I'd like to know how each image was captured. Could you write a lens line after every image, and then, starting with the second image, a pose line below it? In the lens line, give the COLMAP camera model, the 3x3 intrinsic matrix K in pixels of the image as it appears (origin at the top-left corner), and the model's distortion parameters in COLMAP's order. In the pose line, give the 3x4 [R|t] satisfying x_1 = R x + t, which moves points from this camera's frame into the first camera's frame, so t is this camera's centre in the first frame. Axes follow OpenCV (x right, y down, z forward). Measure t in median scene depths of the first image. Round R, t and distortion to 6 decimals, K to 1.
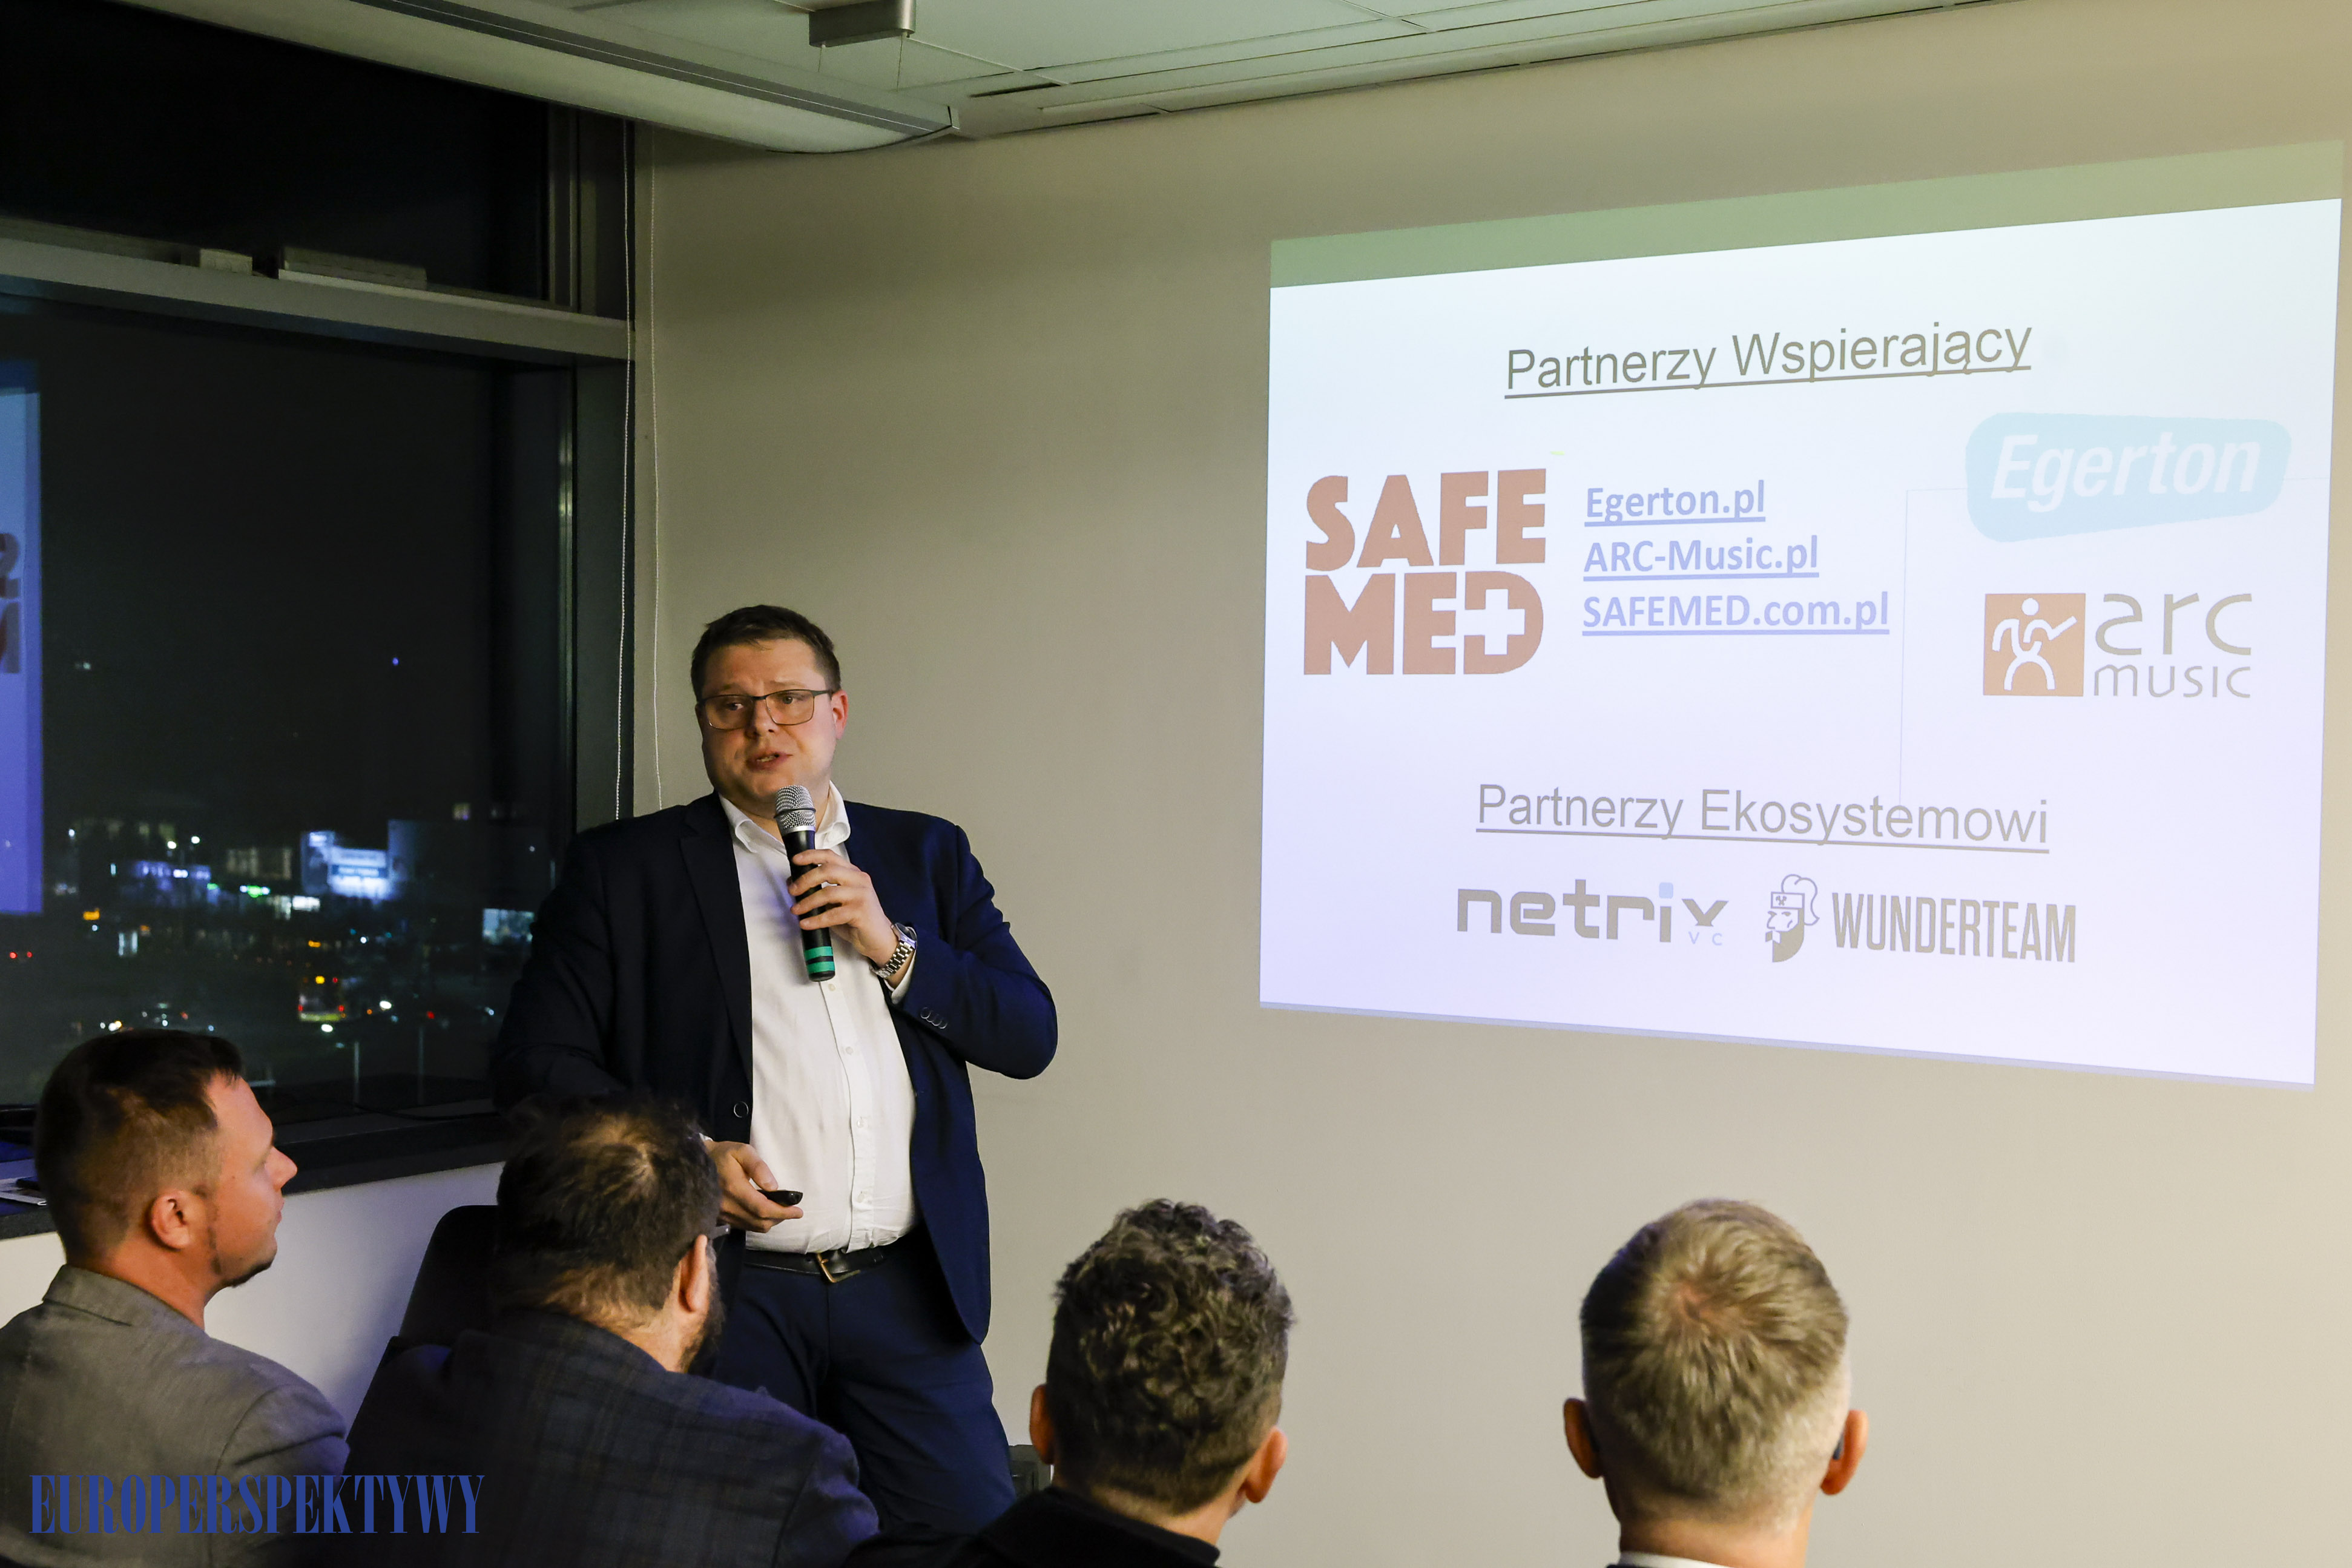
lens RADIAL K [[2969.5, 0, 1199.1], [0, 2969.5, 787.2], [0, 0, 1]] dist [0.113338, 0.000000]
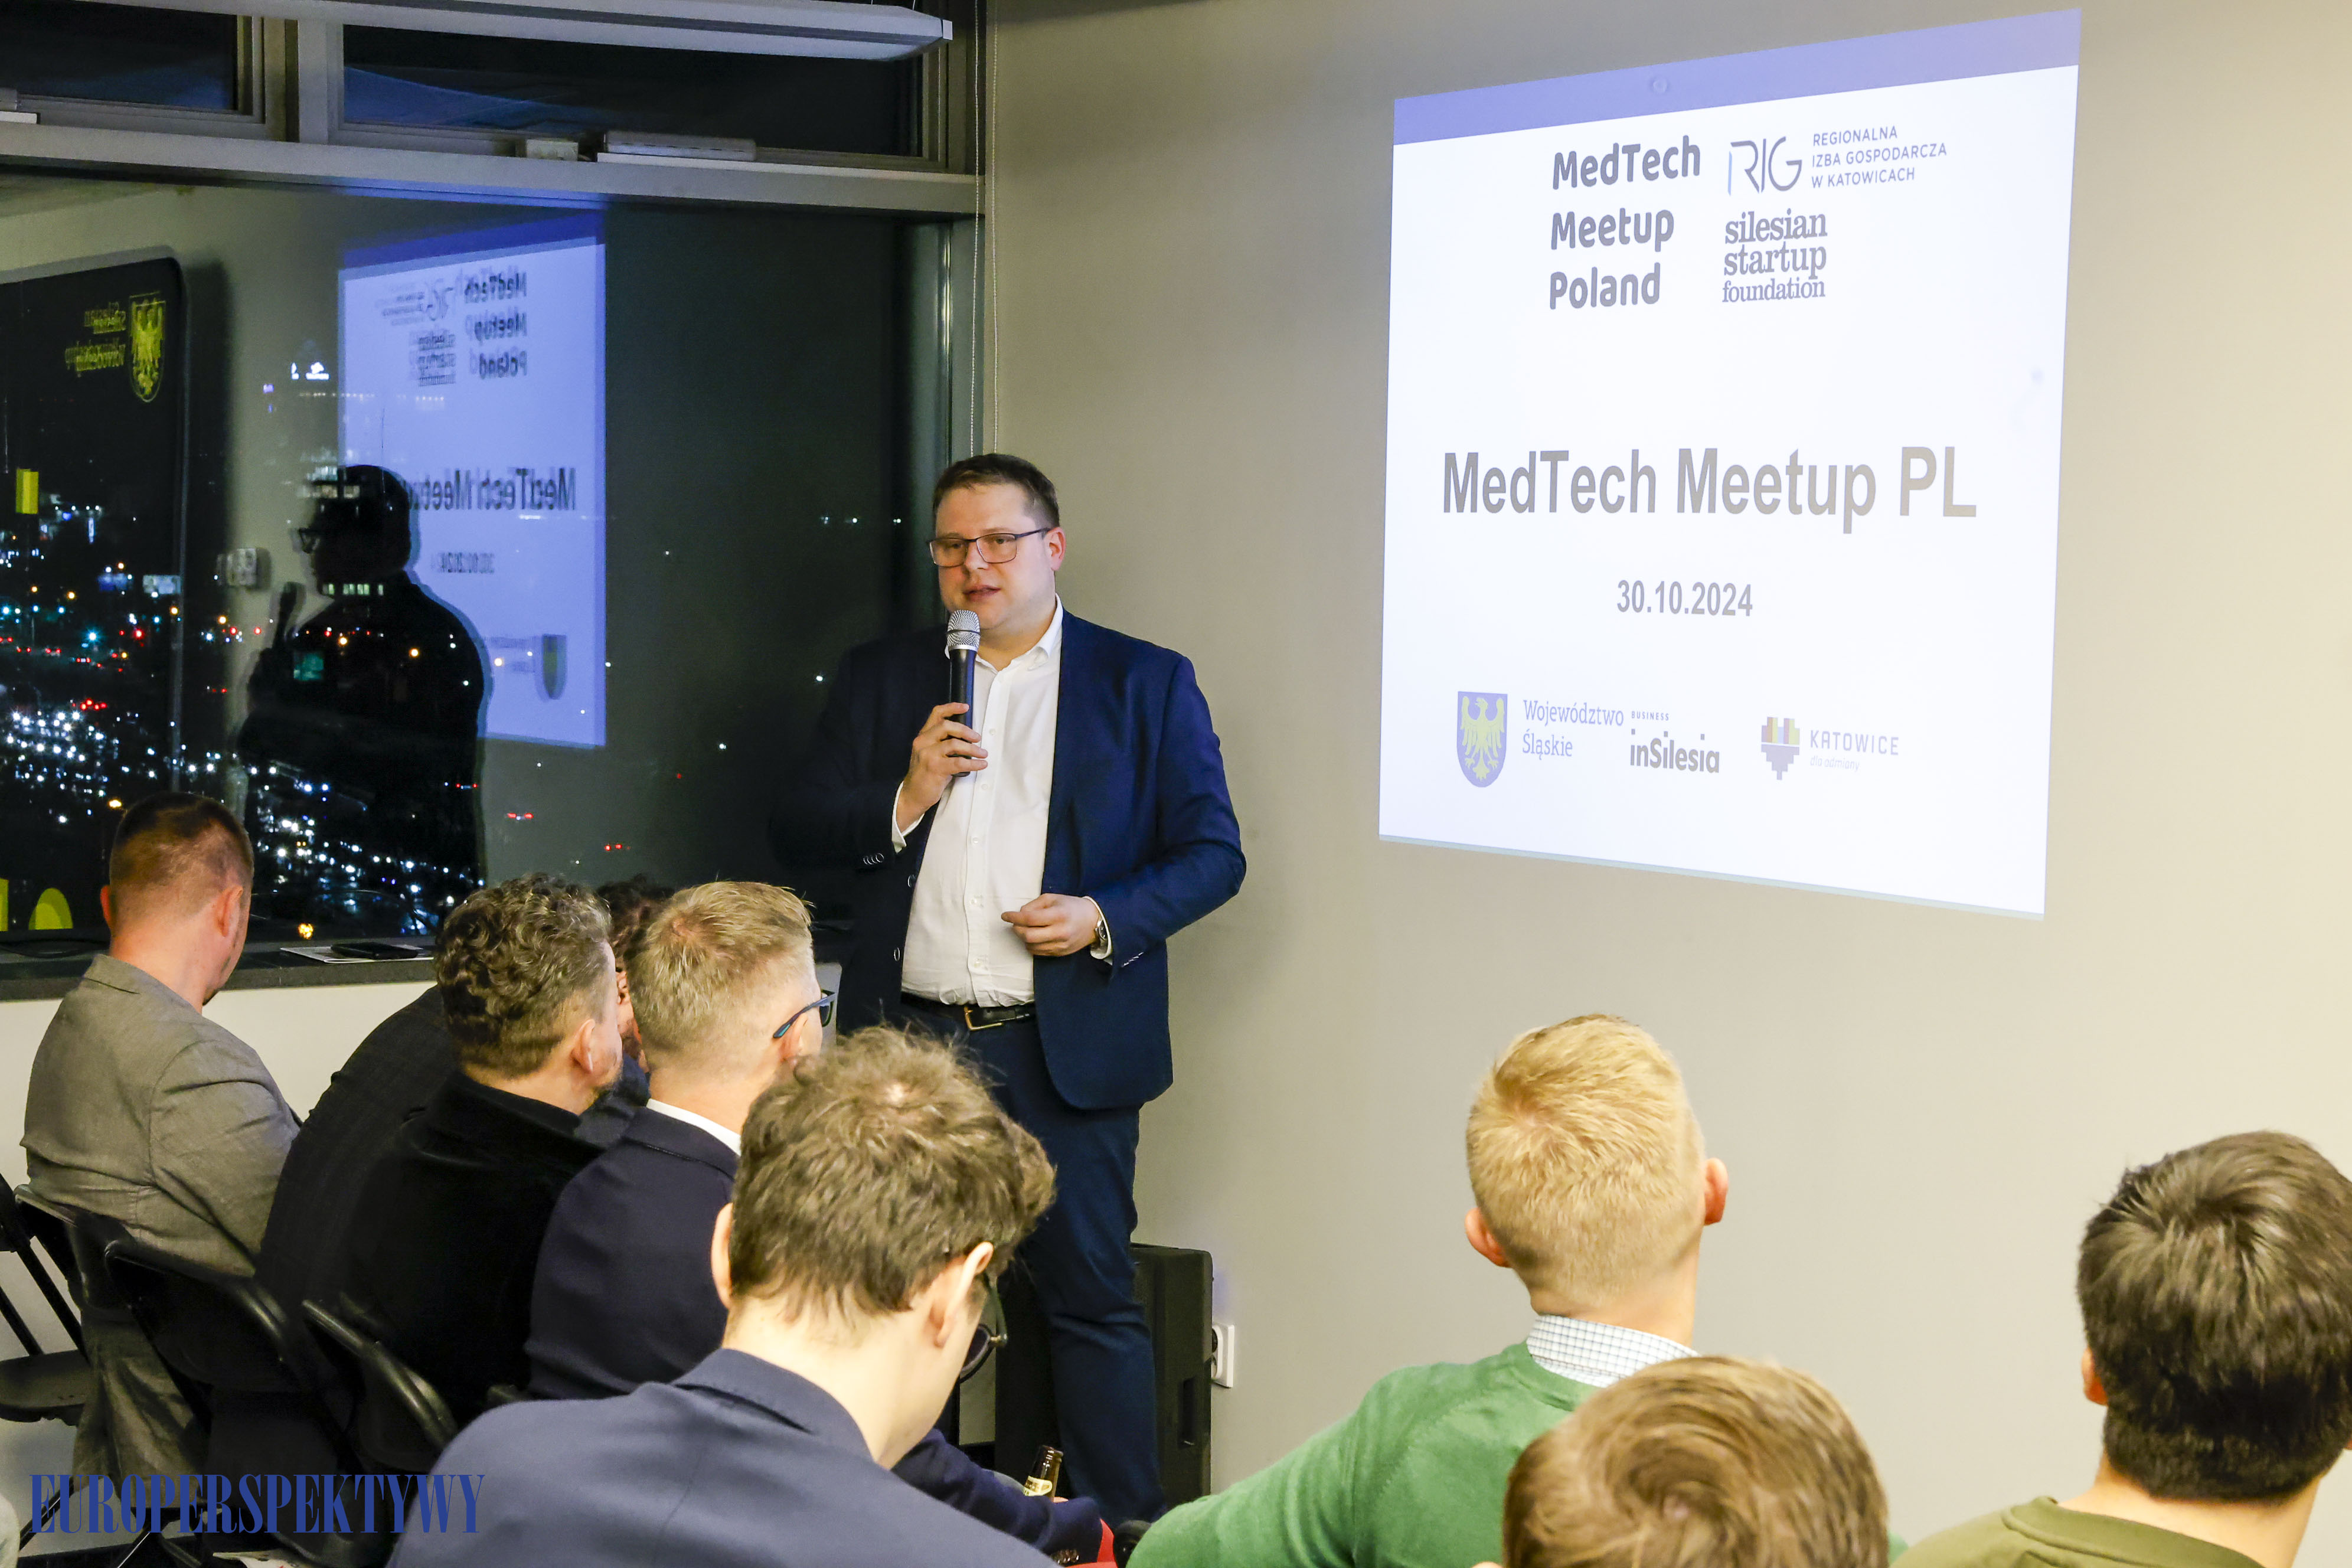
lens RADIAL K [[4487.1, 0, 1257.5], [0, 4487.1, 804.7], [0, 0, 1]] dist [0.309451, 0.000000]
pose [[0.907788, 0.032036, -0.418204, 0.745631], [-0.020919, 0.999296, 0.031141, 0.016153], [0.418907, -0.019521, 0.907819, -0.521796]]
